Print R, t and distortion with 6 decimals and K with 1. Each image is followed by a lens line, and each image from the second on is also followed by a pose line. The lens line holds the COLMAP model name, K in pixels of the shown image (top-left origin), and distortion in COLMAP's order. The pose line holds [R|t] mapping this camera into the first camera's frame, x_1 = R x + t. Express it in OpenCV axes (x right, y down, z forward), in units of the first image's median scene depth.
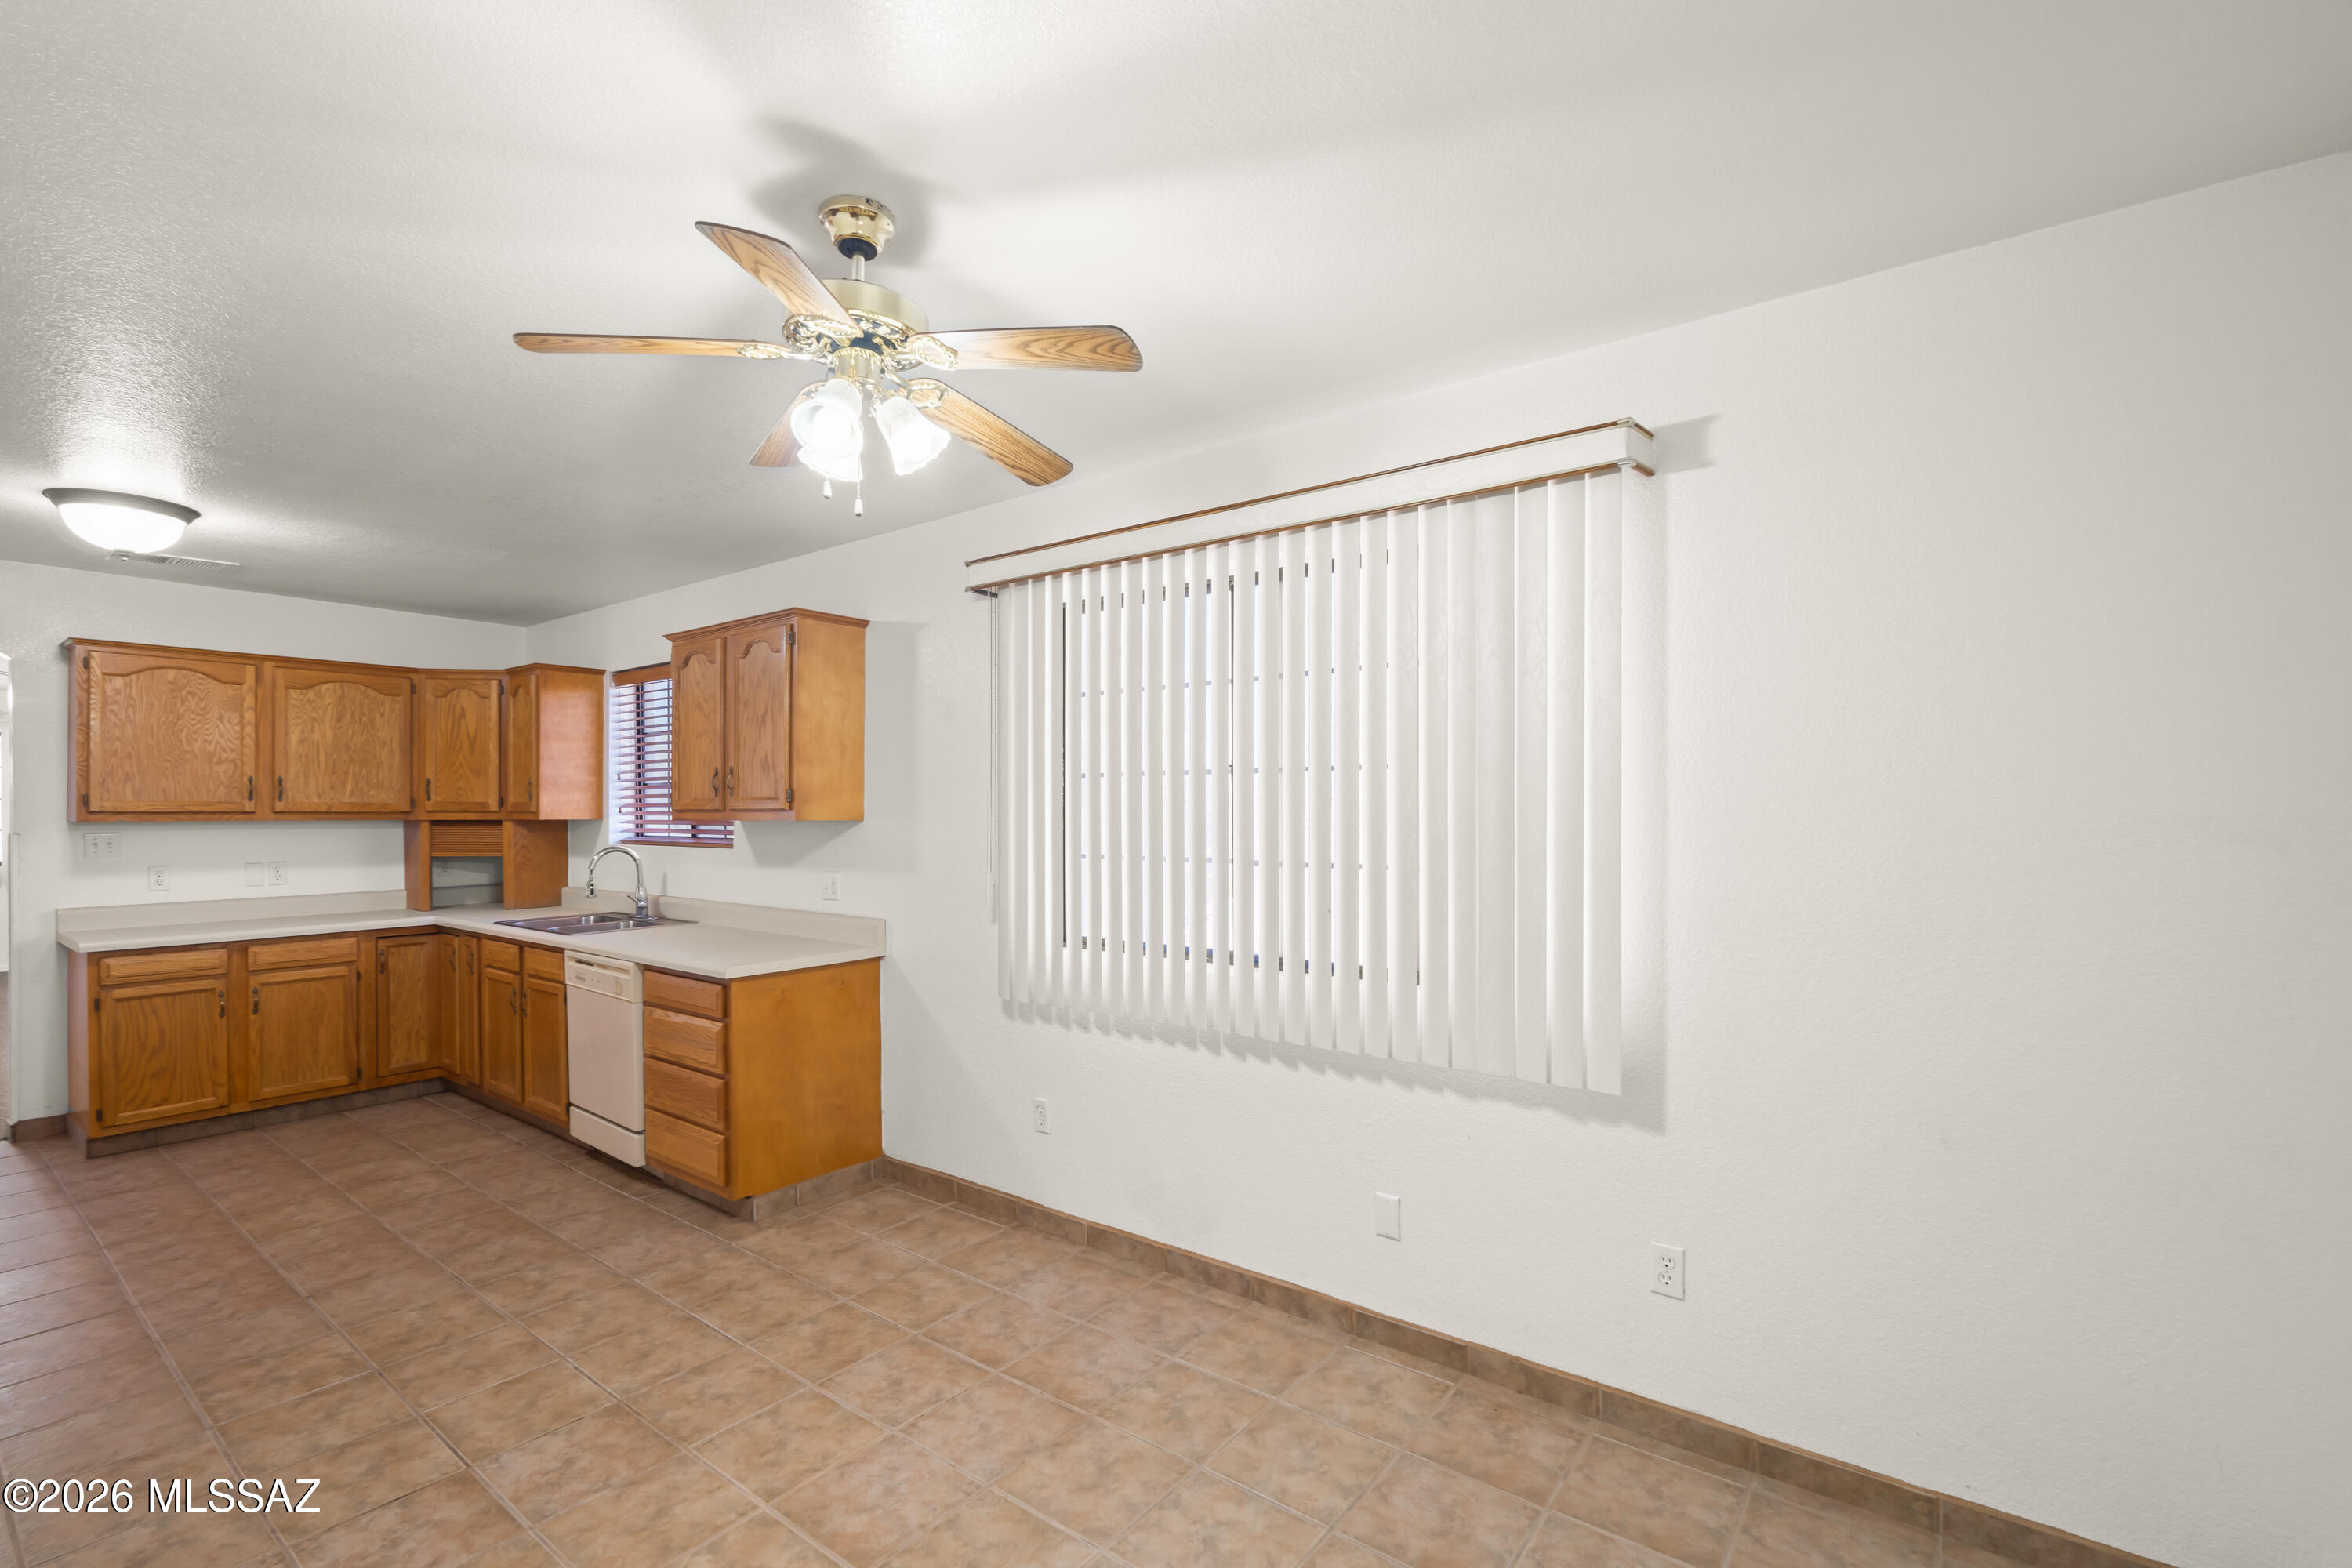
lens RADIAL K [[1039.0, 0, 1174.5], [0, 1039.0, 801.7], [0, 0, 1]] dist [-0.001198, 0.000103]
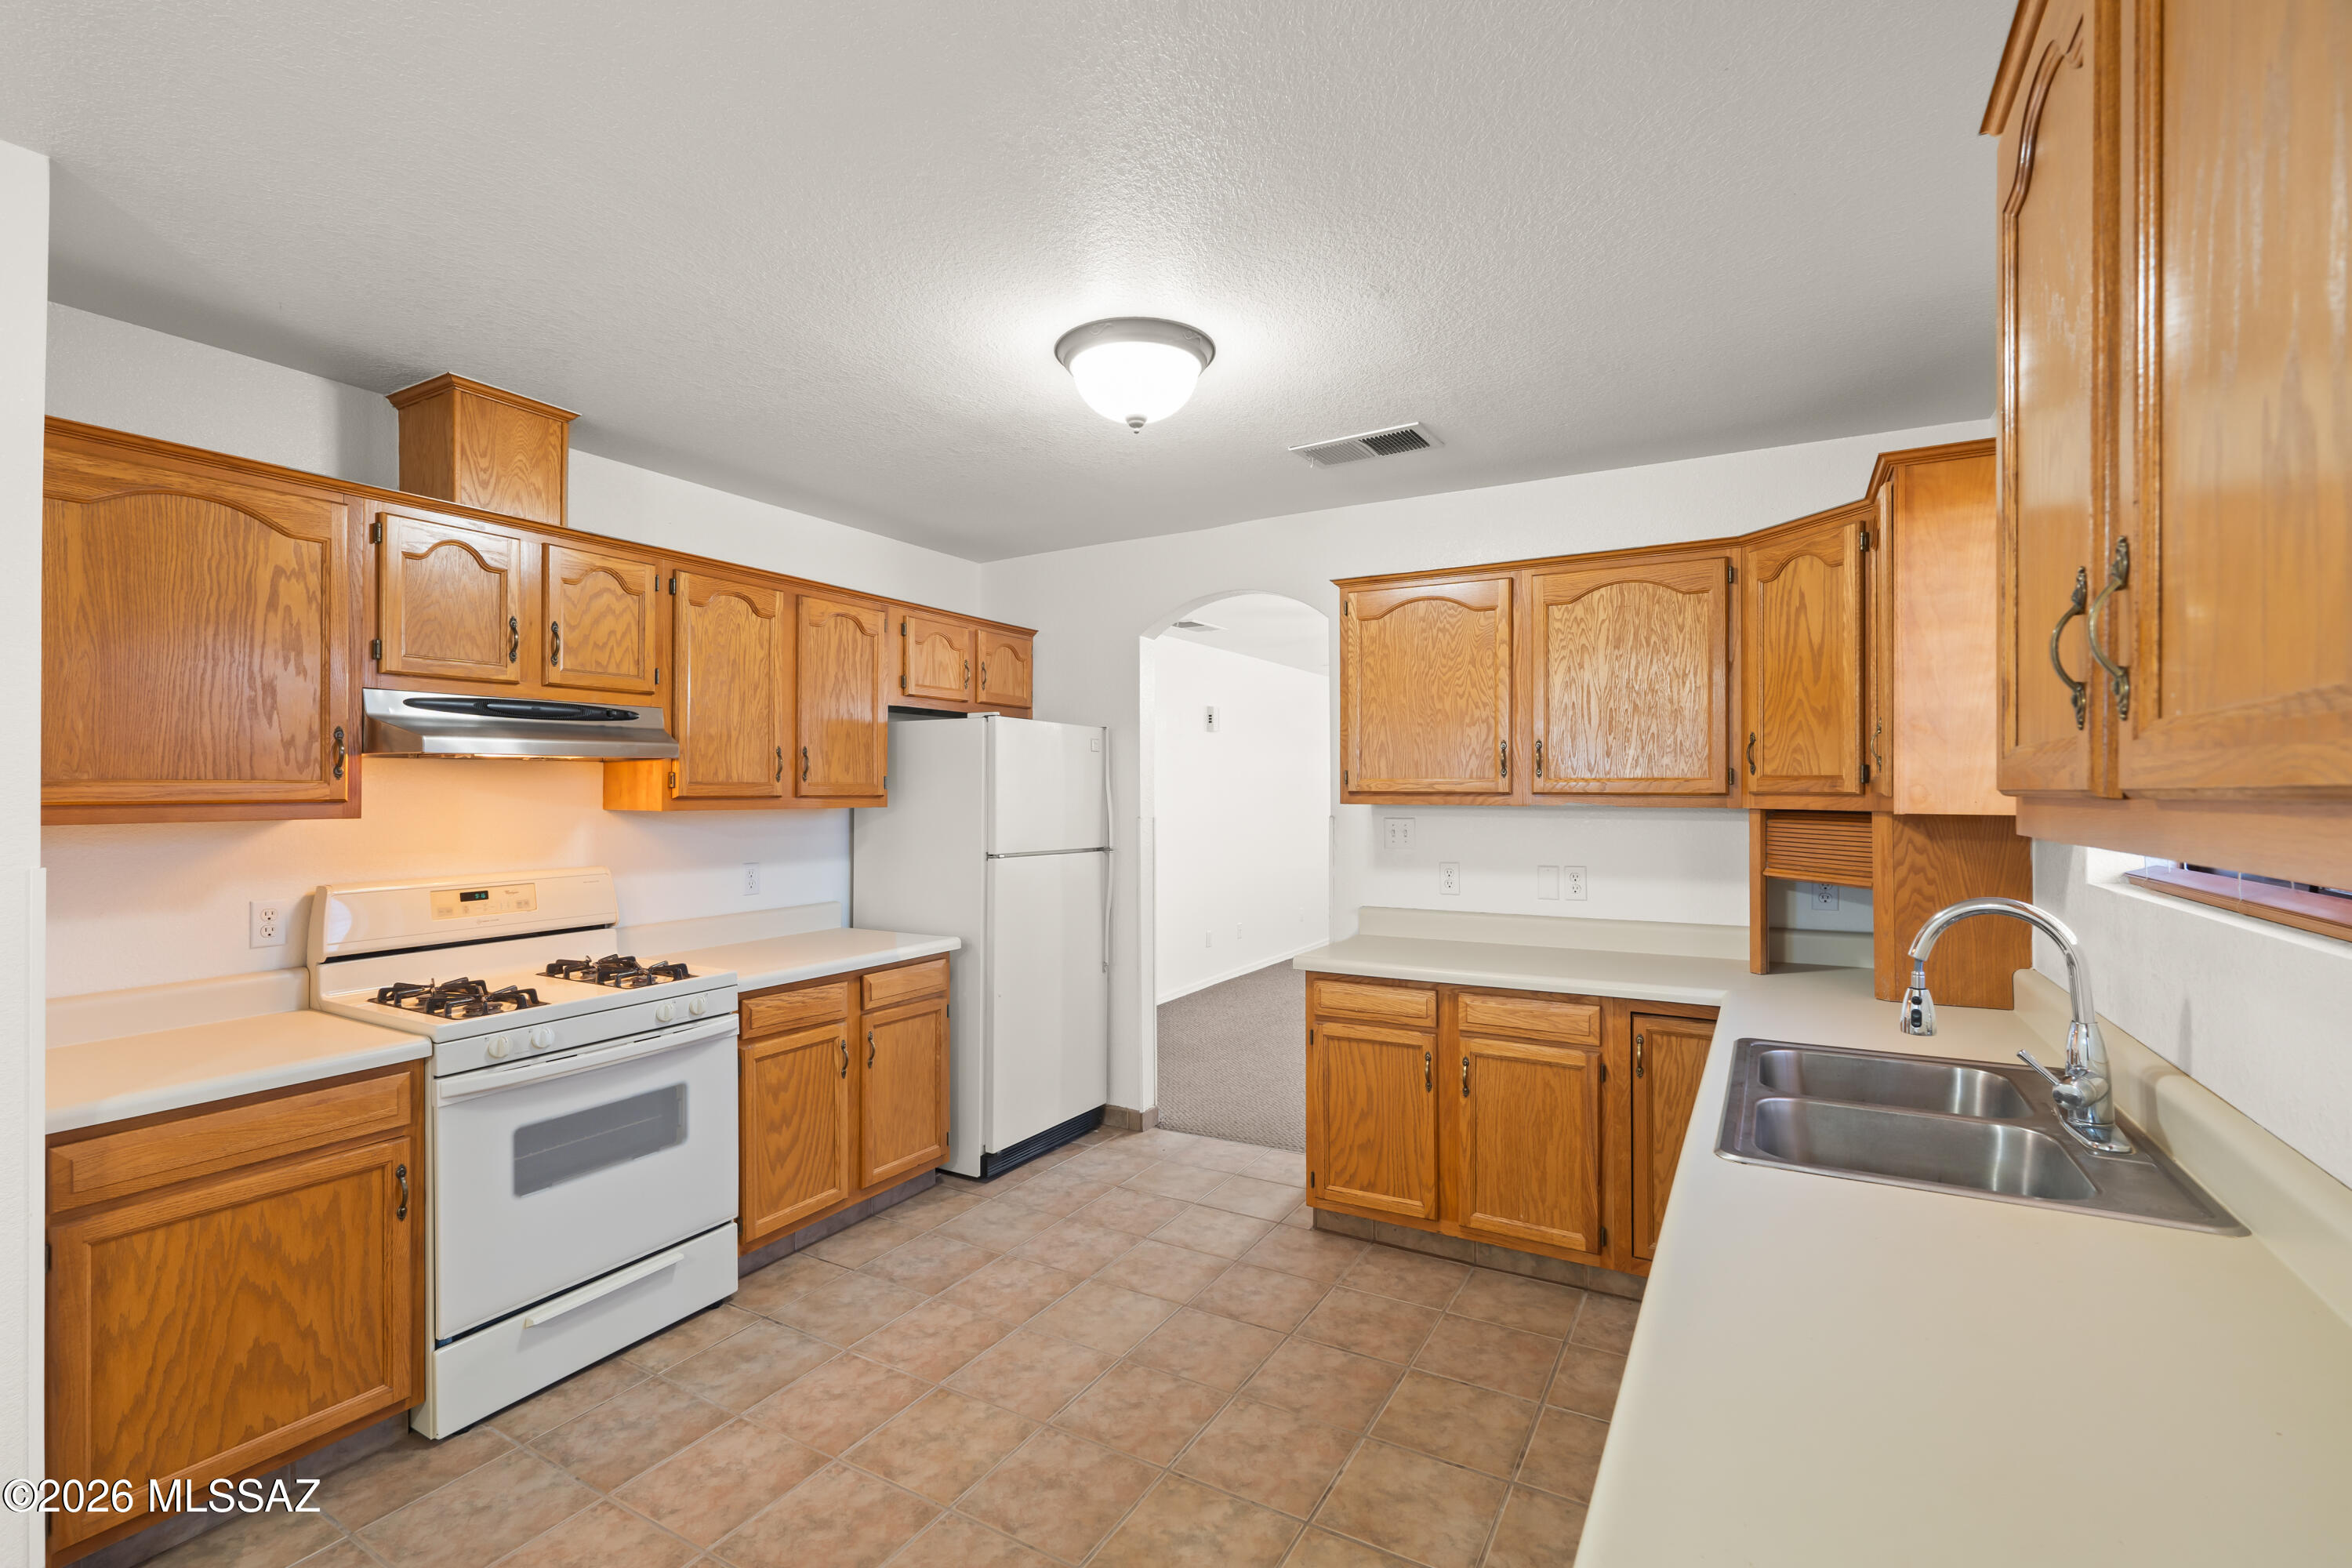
lens RADIAL K [[1039.0, 0, 1175.5], [0, 1039.0, 788.8], [0, 0, 1]] dist [-0.001198, 0.000103]
pose [[0.122025, 0.001564, -0.992526, -0.236404], [0.007468, 0.999969, 0.002494, 0.003655], [0.992499, -0.007716, 0.122009, 0.704626]]
